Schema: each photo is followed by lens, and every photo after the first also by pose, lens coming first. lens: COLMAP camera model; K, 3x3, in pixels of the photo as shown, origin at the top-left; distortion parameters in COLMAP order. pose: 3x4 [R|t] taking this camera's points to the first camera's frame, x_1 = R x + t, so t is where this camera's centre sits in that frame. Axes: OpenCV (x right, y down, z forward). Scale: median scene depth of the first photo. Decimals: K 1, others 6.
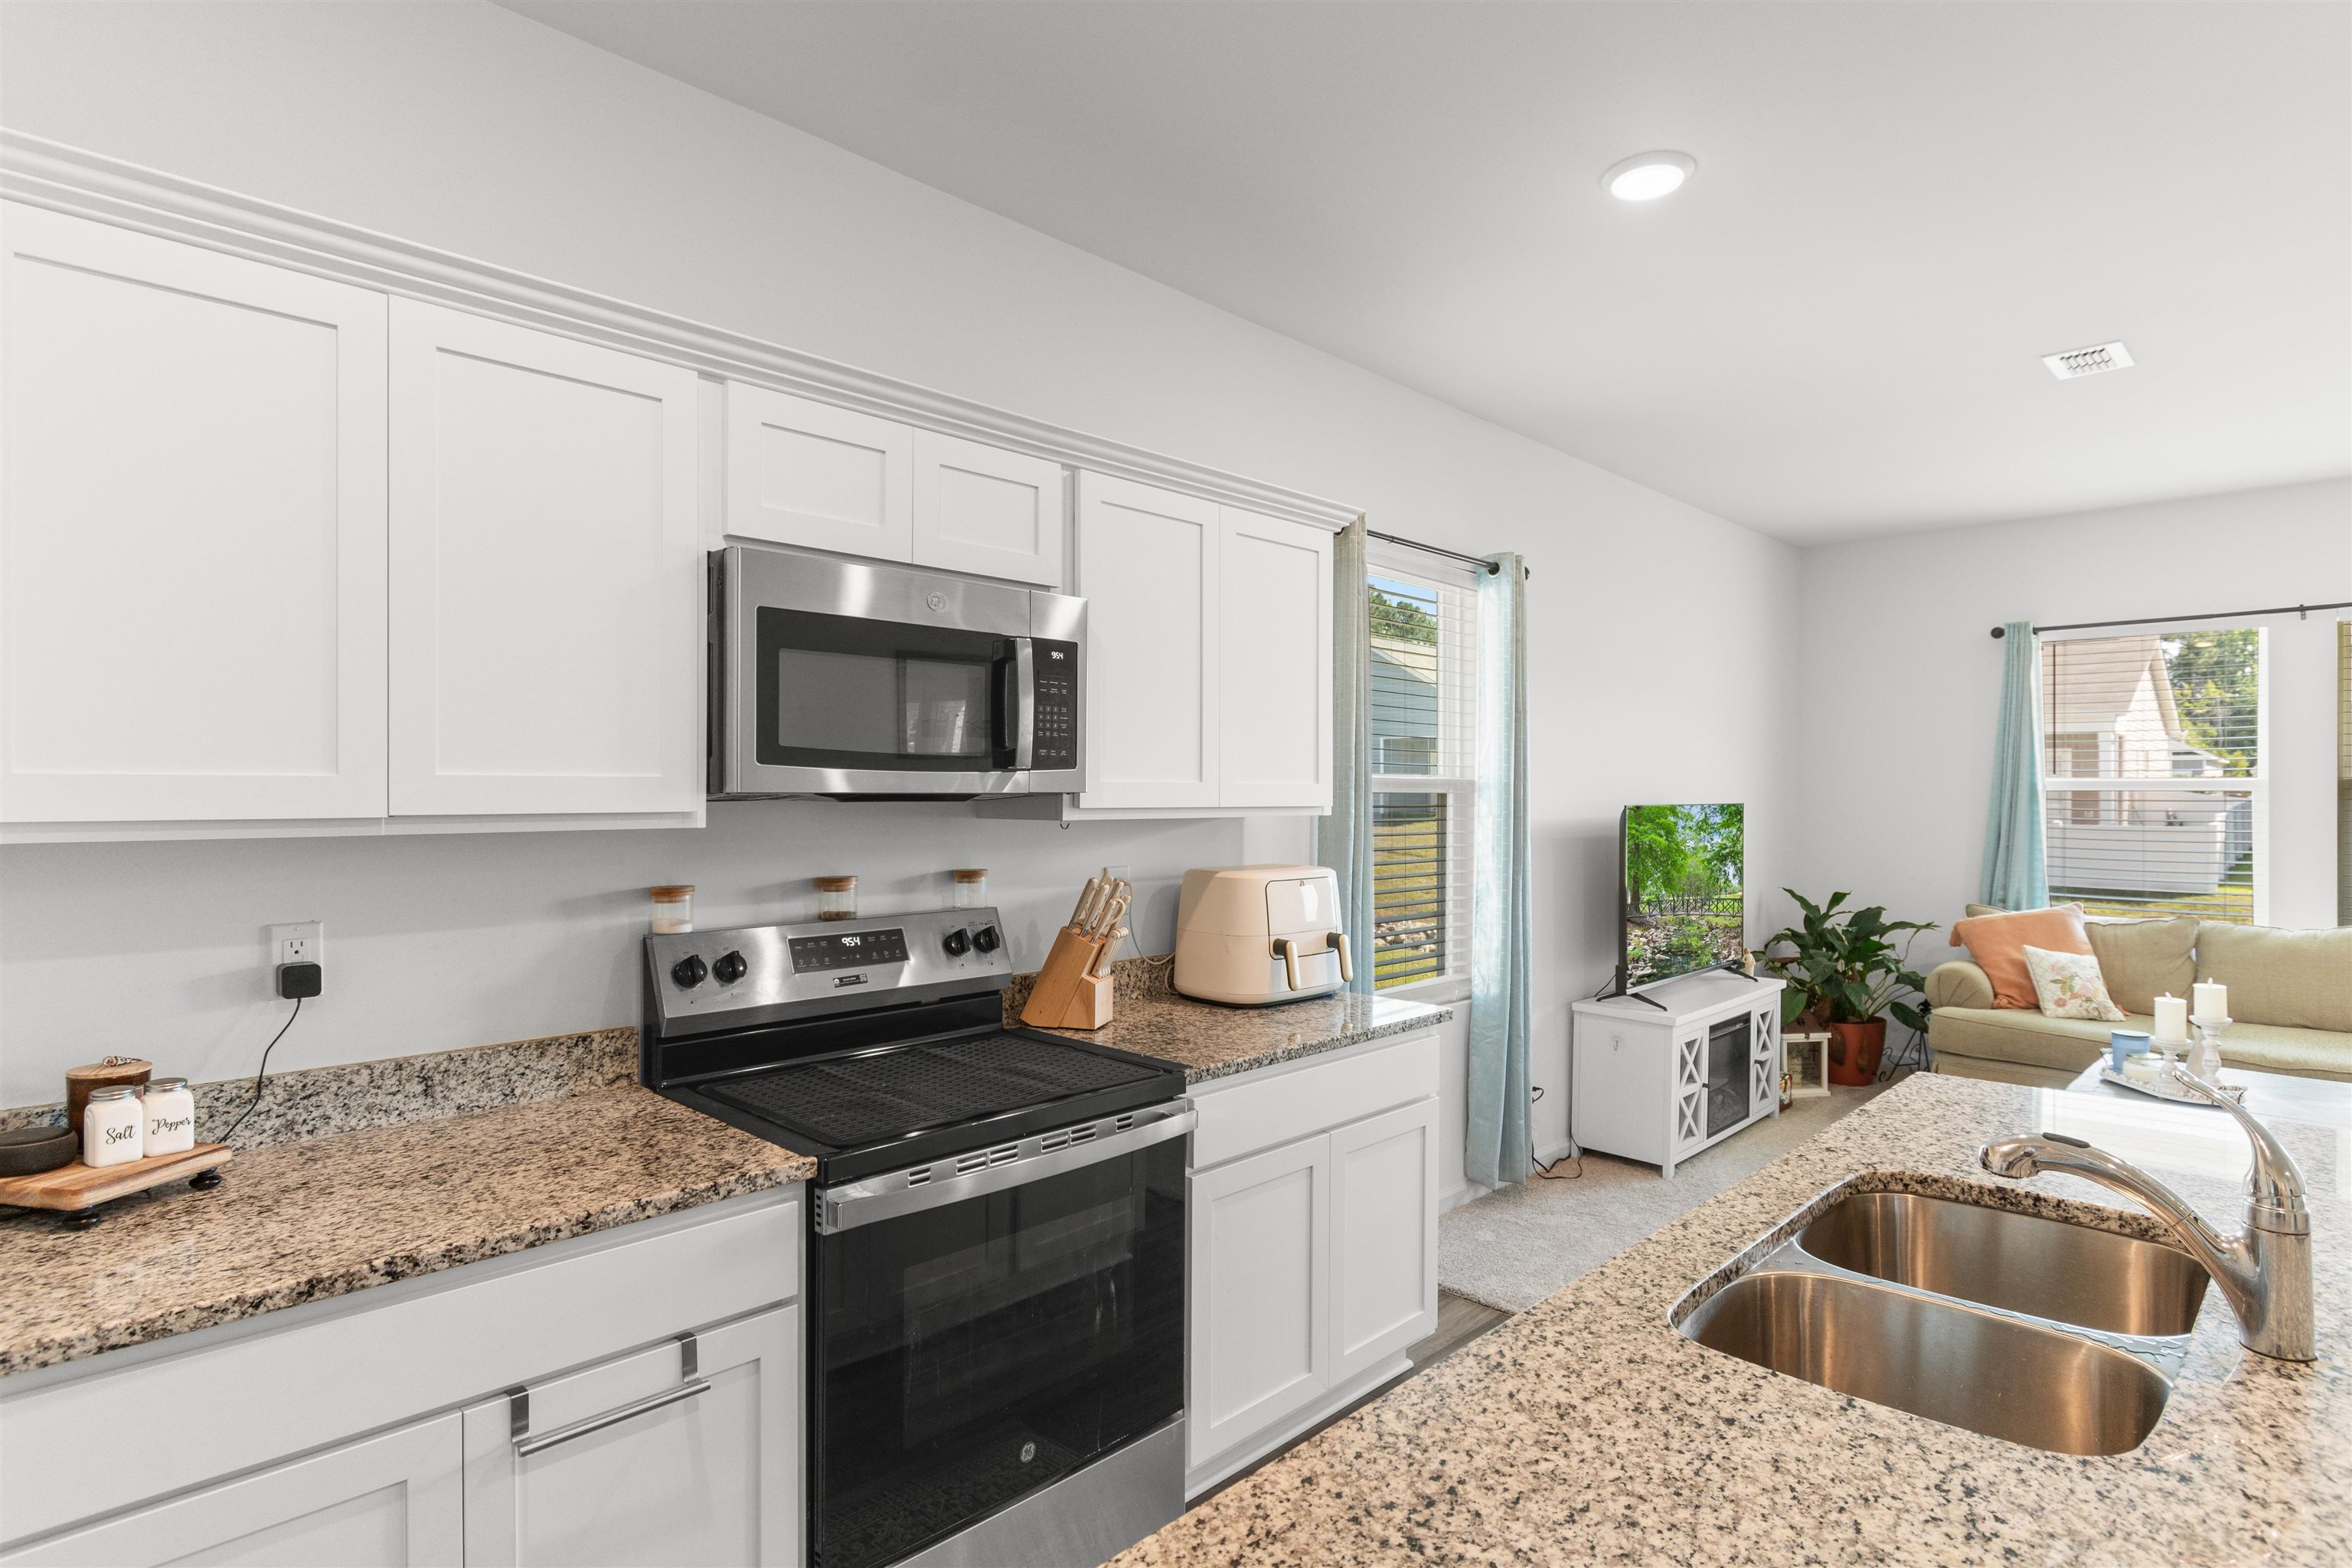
lens RADIAL K [[1220.7, 0, 1181.1], [0, 1220.7, 803.3], [0, 0, 1]] dist [0.001836, 0.000228]
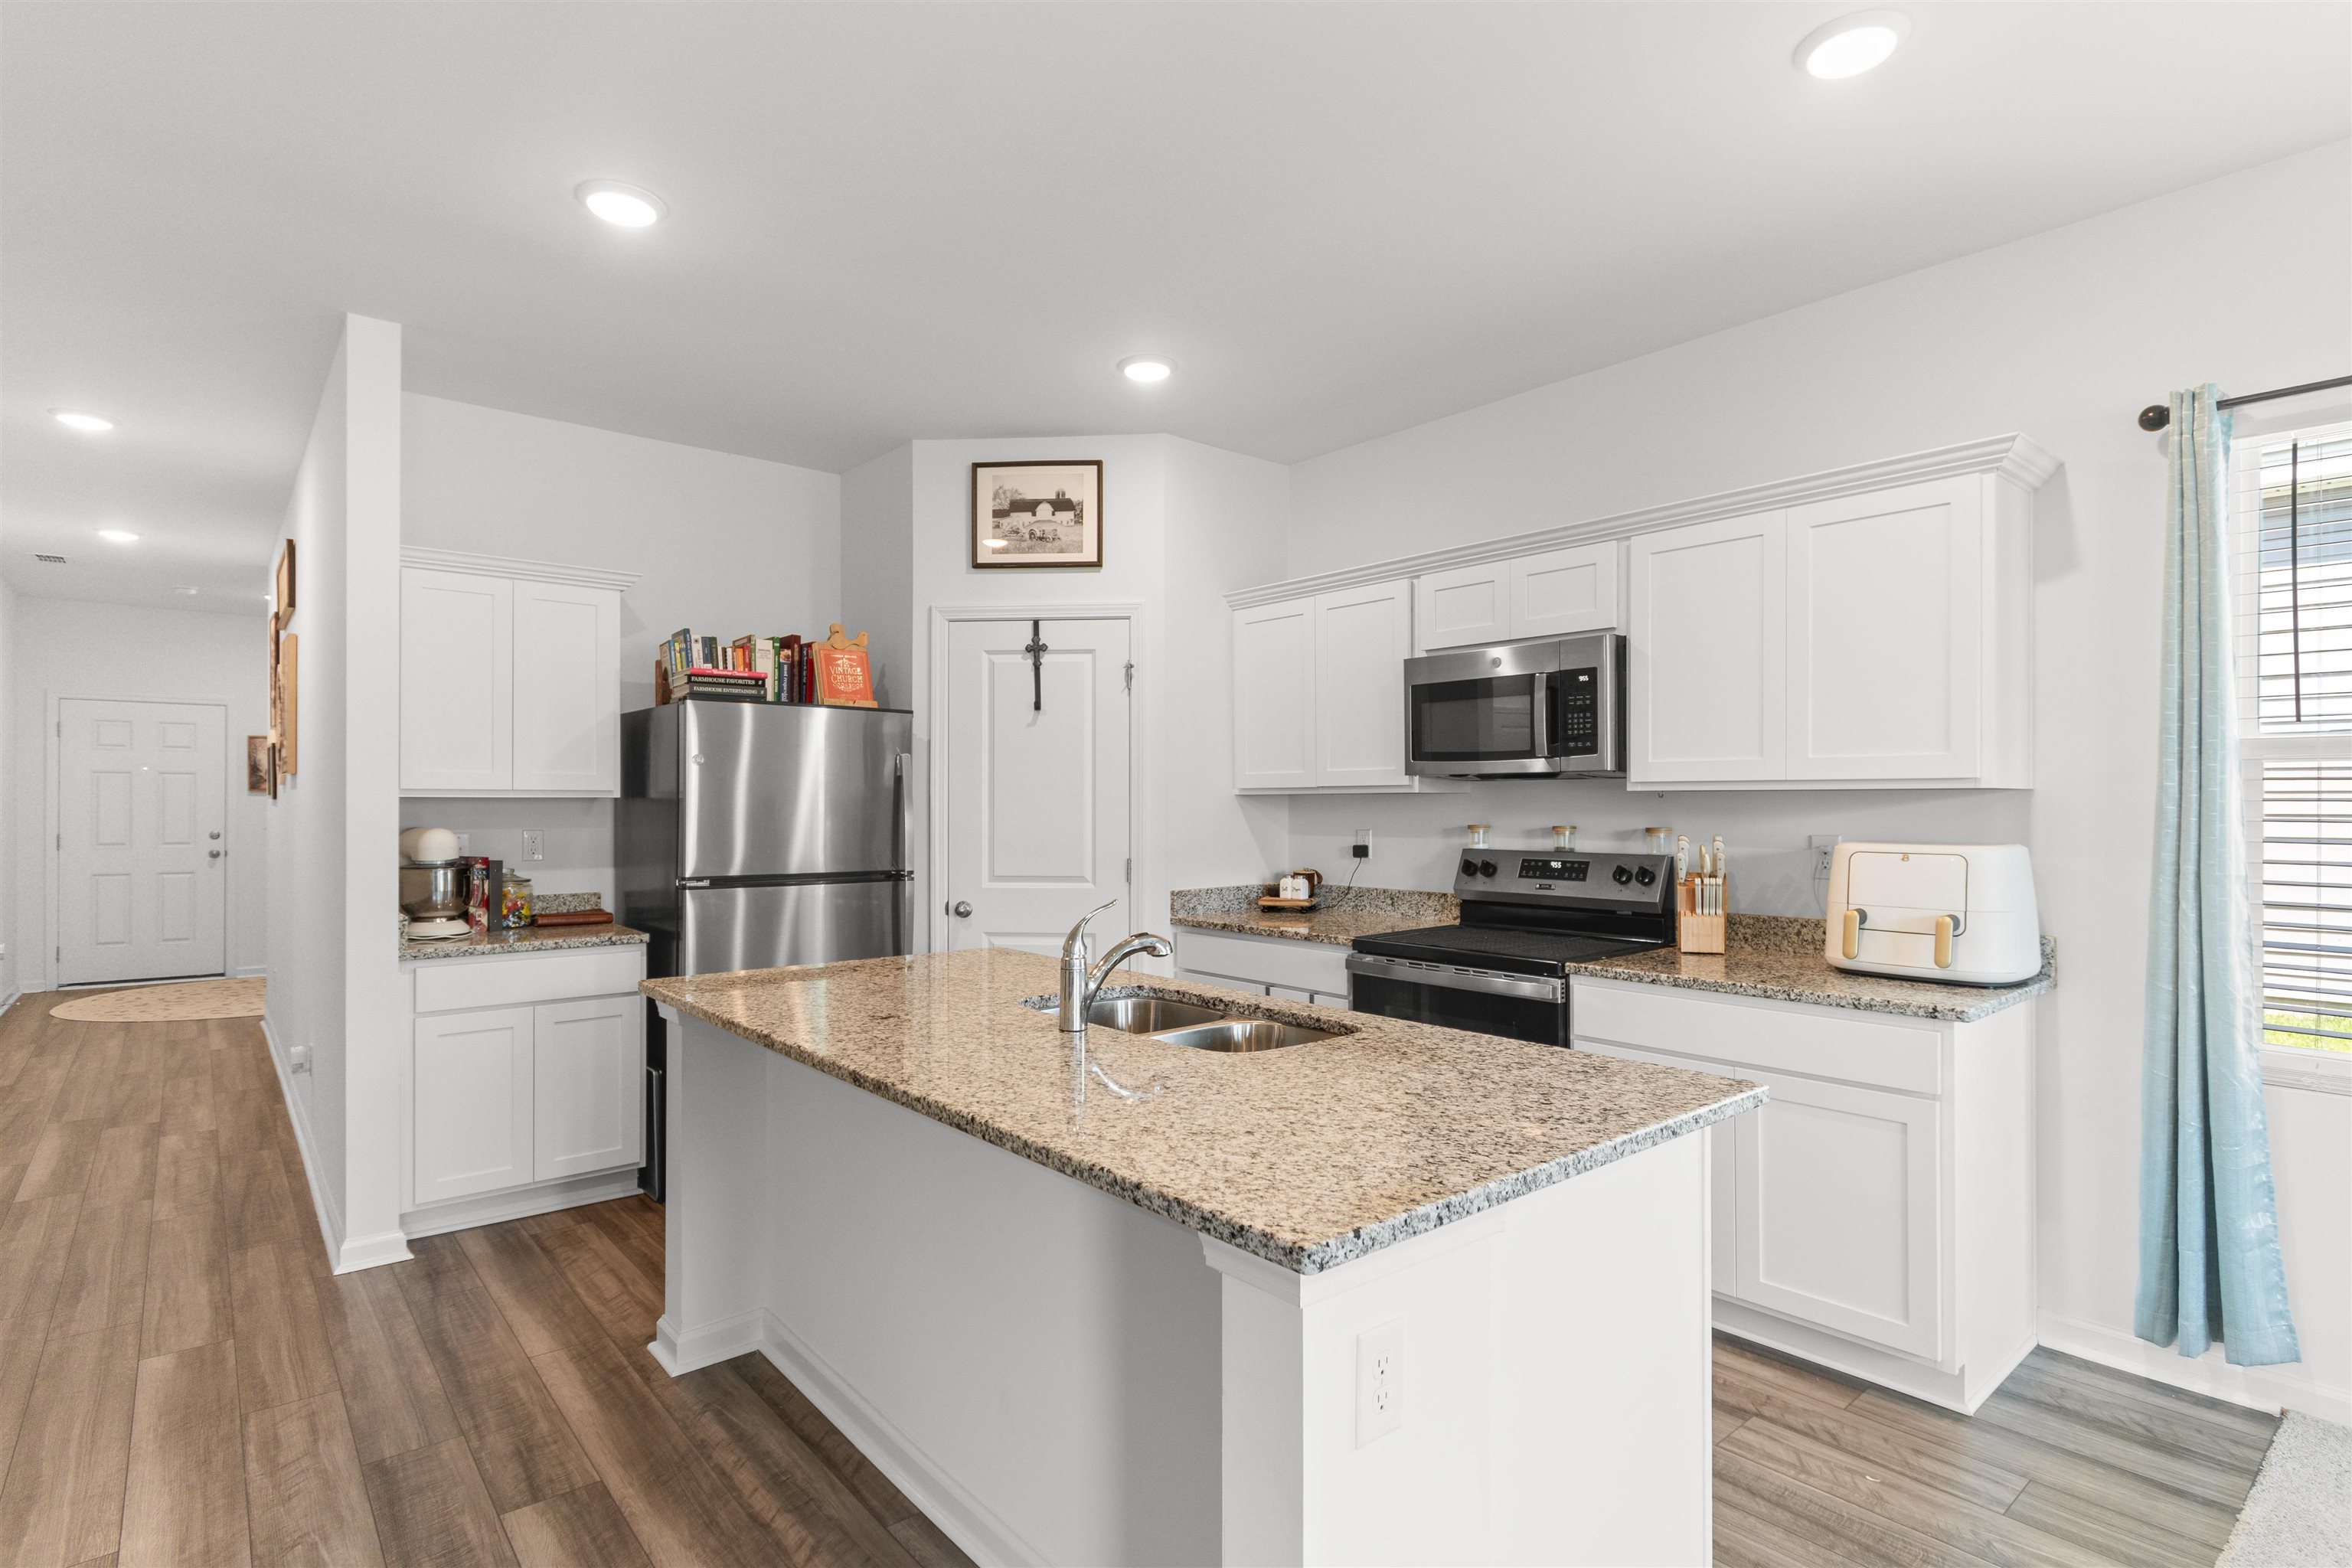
lens RADIAL K [[1157.5, 0, 1179.8], [0, 1157.5, 803.6], [0, 0, 1]] dist [0.001495, -0.000980]
pose [[-0.091097, 0.001049, -0.995841, 1.355452], [-0.007772, 0.999968, 0.001764, 0.032462], [0.995812, 0.007901, -0.091086, 0.648985]]
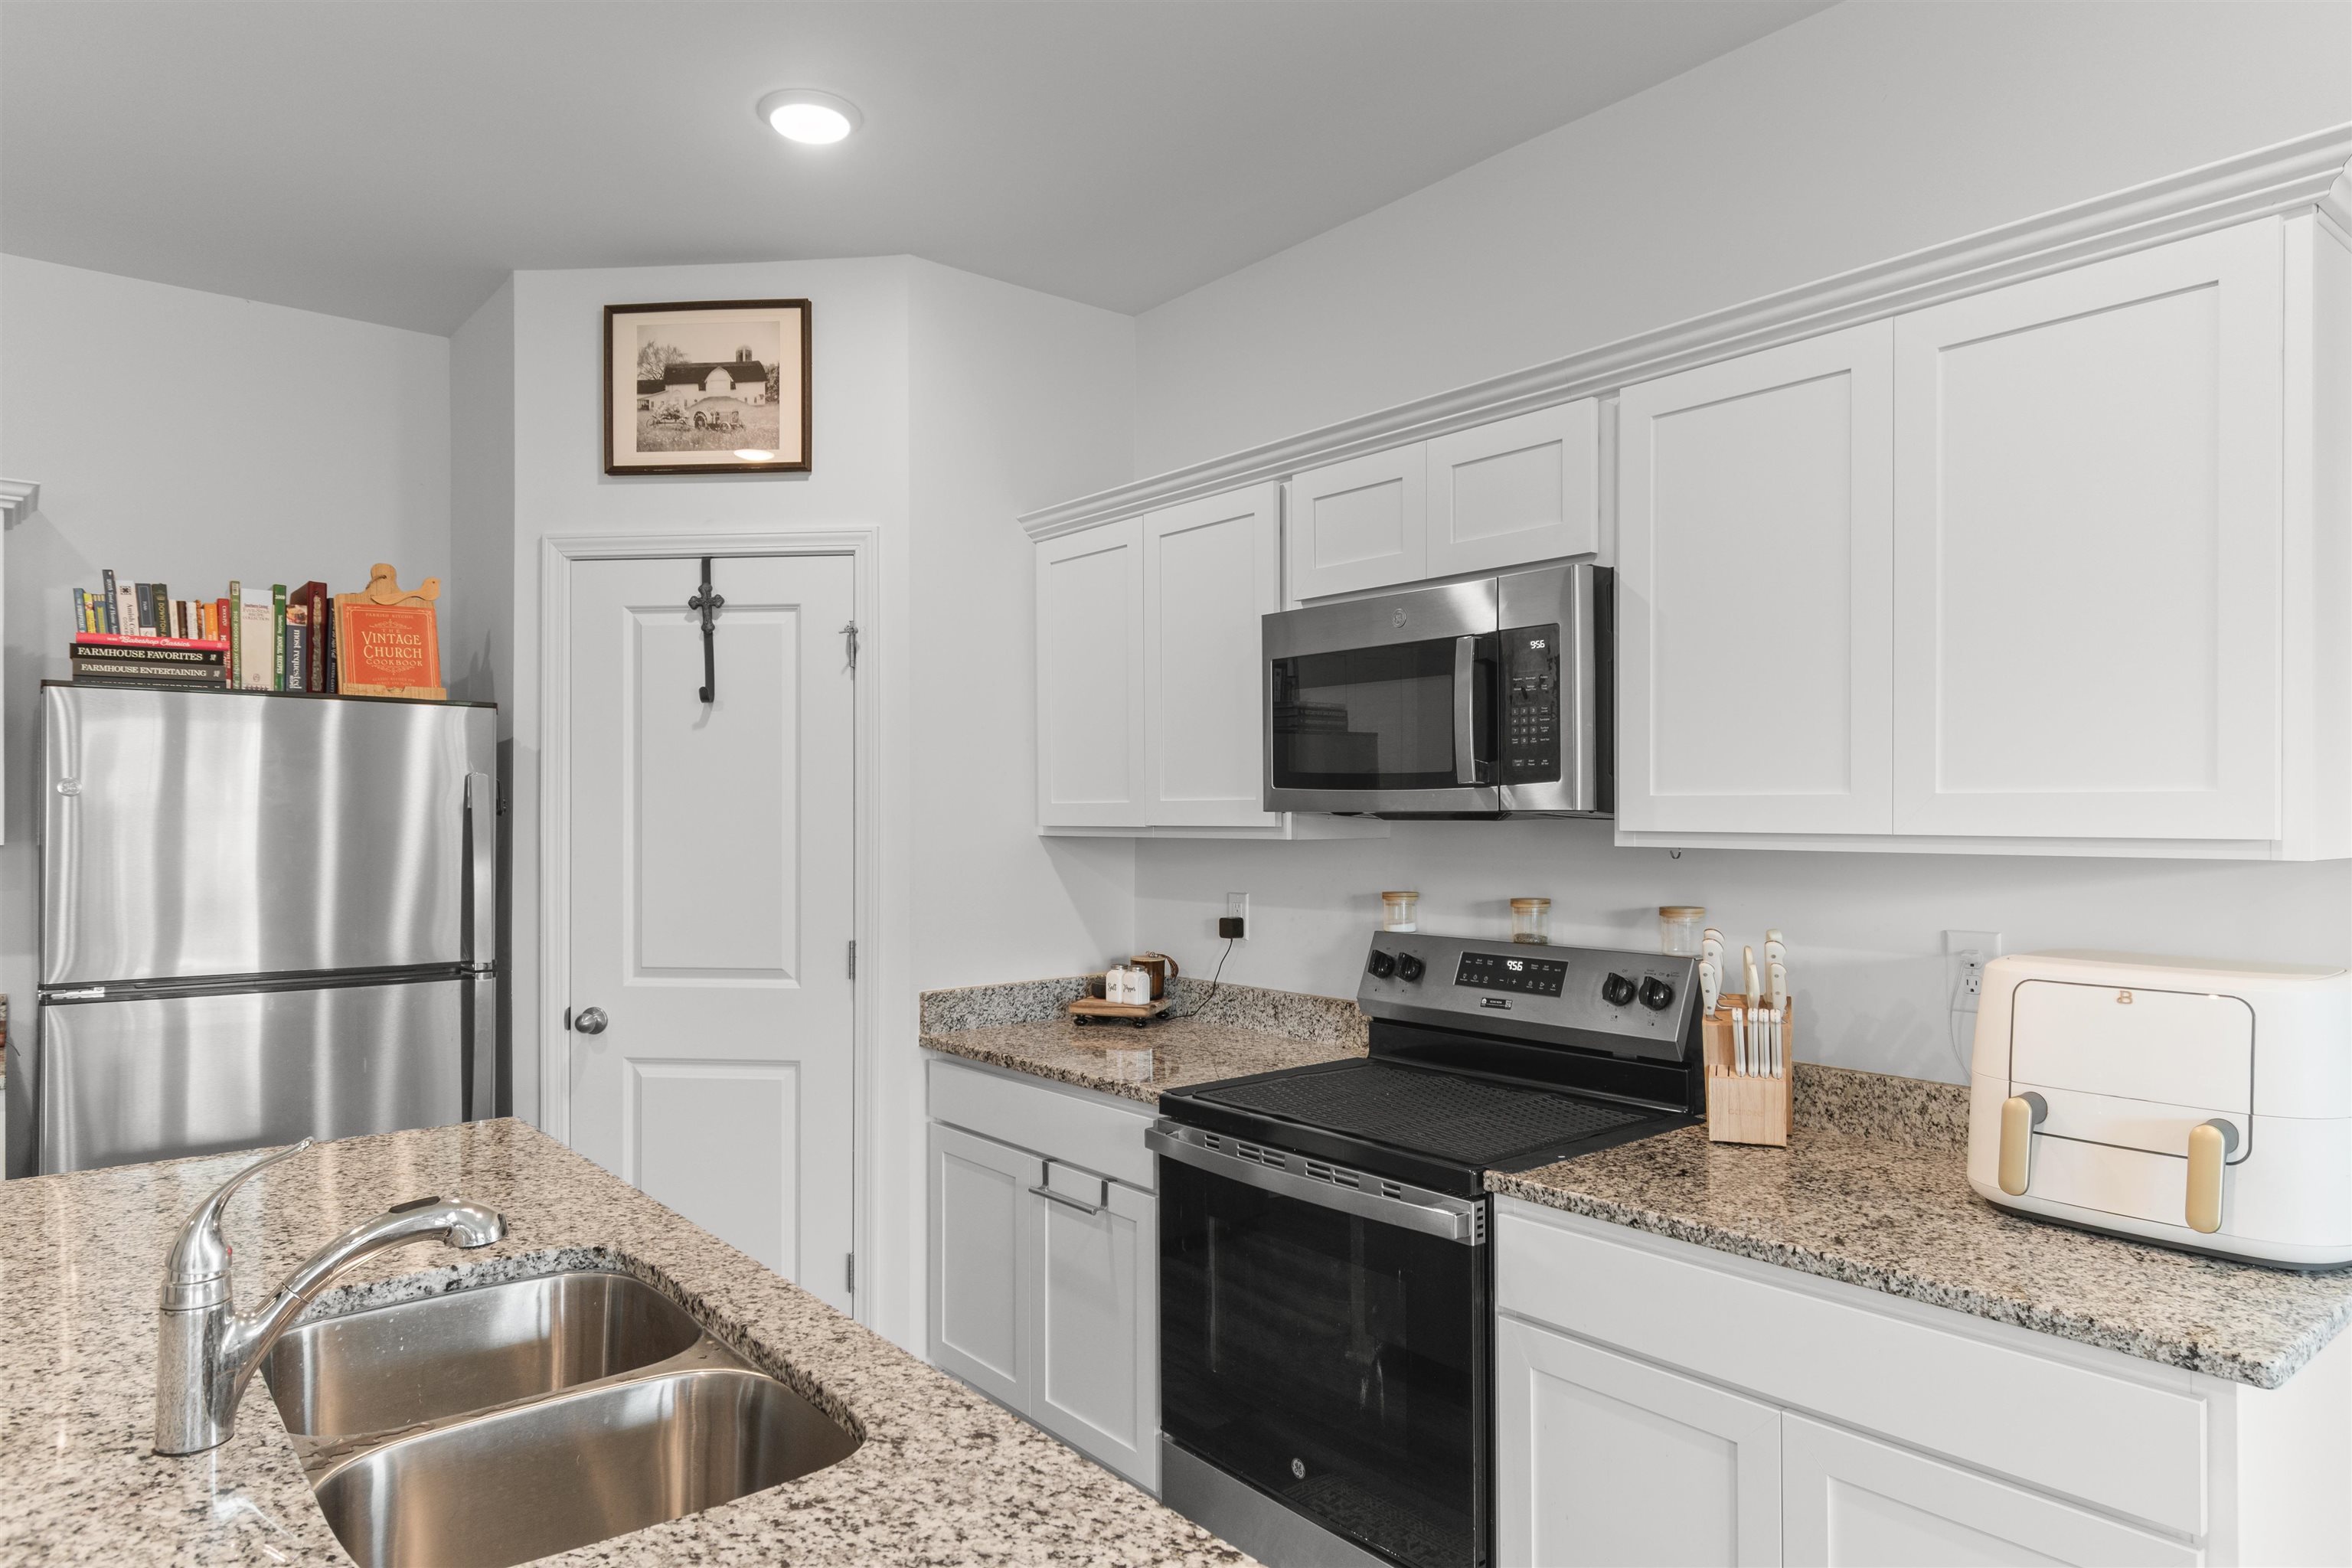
lens RADIAL K [[1422.7, 0, 1180.4], [0, 1422.7, 817.0], [0, 0, 1]] dist [-0.000625, 0.001192]
pose [[-0.107995, 0.003415, -0.994146, 0.889971], [-0.007483, 0.999963, 0.004248, -0.006850], [0.994123, 0.007898, -0.107966, 0.874850]]
